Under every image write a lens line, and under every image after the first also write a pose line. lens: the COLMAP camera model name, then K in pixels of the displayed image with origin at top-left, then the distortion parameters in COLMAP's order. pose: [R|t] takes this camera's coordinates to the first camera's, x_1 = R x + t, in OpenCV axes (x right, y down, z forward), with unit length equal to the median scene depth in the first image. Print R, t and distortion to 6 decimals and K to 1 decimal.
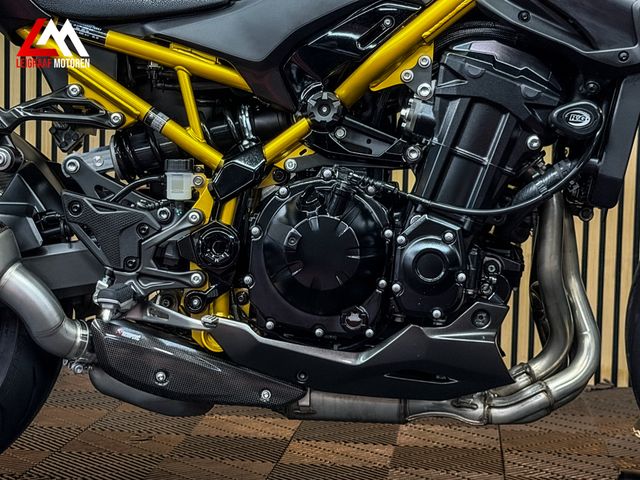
lens RADIAL K [[1413.6, 0, 317.2], [0, 1413.6, 241.5], [0, 0, 1]] dist [0.146864, 0.000000]
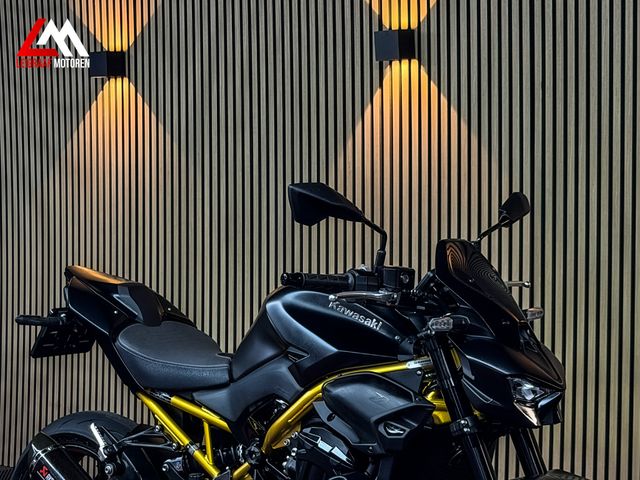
lens RADIAL K [[1413.6, 0, 320.6], [0, 1413.6, 246.9], [0, 0, 1]] dist [0.146864, 0.000000]
pose [[0.843391, 0.002522, -0.537294, 0.970702], [-0.021606, 0.999339, -0.029224, -0.289789], [0.536865, 0.036256, 0.842889, -0.405965]]
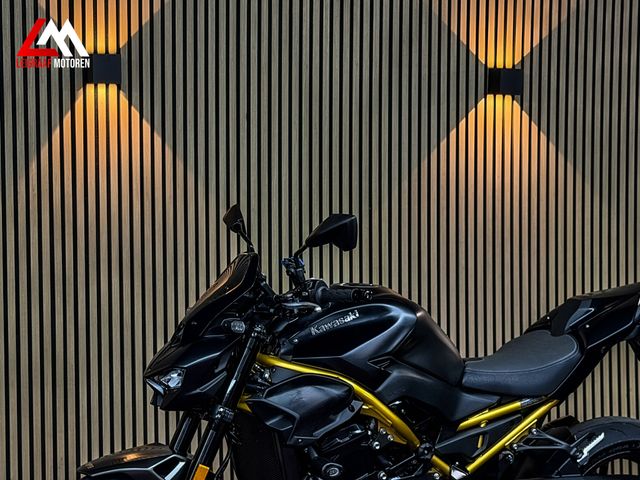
lens RADIAL K [[1439.9, 0, 321.8], [0, 1439.9, 237.8], [0, 0, 1]] dist [0.141475, 0.000000]
pose [[0.885191, -0.049838, 0.462550, -1.059936], [0.065688, 0.997674, -0.018212, -0.349918], [-0.460567, 0.046505, 0.886406, -0.662584]]
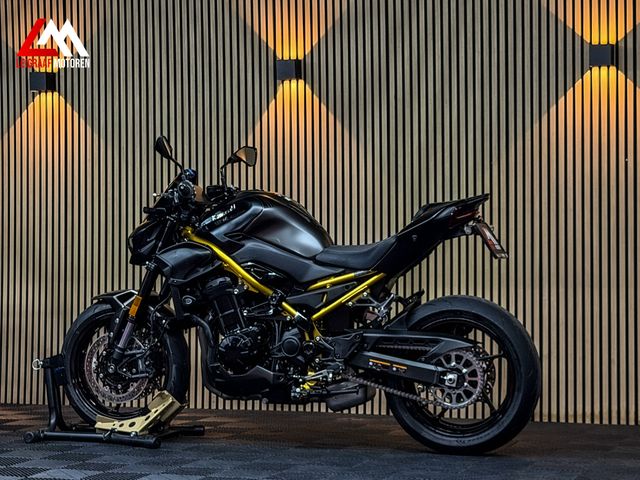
lens RADIAL K [[1439.9, 0, 319.5], [0, 1439.9, 237.8], [0, 0, 1]] dist [0.141475, 0.000000]
pose [[0.968353, -0.032508, -0.247460, 0.732156], [0.009651, 0.995617, -0.093025, 0.052024], [0.249399, 0.087693, 0.964422, -1.753393]]
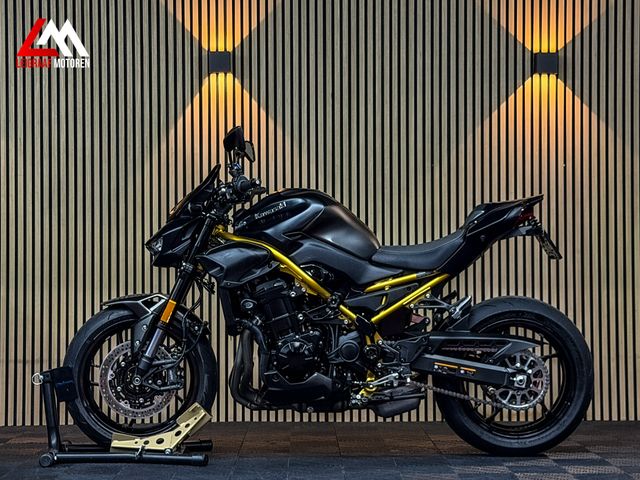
lens RADIAL K [[1439.9, 0, 317.2], [0, 1439.9, 226.6], [0, 0, 1]] dist [0.141475, 0.000000]
pose [[0.993186, -0.027648, 0.113217, -0.399304], [0.038705, 0.994565, -0.096656, 0.026701], [-0.109929, 0.100379, 0.988858, -1.710320]]
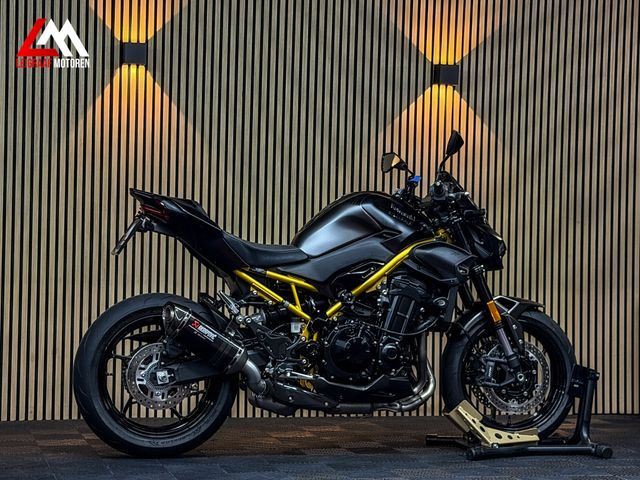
lens RADIAL K [[1413.6, 0, 322.7], [0, 1413.6, 245.2], [0, 0, 1]] dist [0.146864, 0.000000]
pose [[0.933492, -0.001776, 0.358593, -1.016657], [0.031208, 0.996596, -0.076305, 0.011954], [-0.357237, 0.082422, 0.930370, -1.545113]]
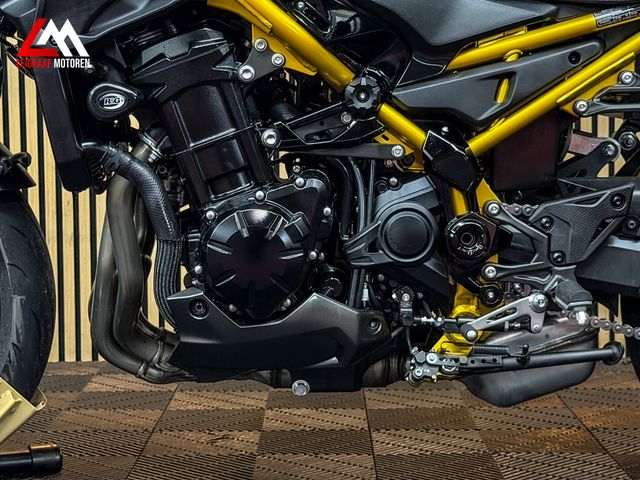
lens RADIAL K [[1439.9, 0, 315.1], [0, 1439.9, 239.7], [0, 0, 1]] dist [0.141475, 0.000000]
pose [[0.994314, -0.044370, 0.096801, -0.193586], [0.043396, 0.998984, 0.012150, -0.010136], [-0.097241, -0.007880, 0.995230, 0.035227]]
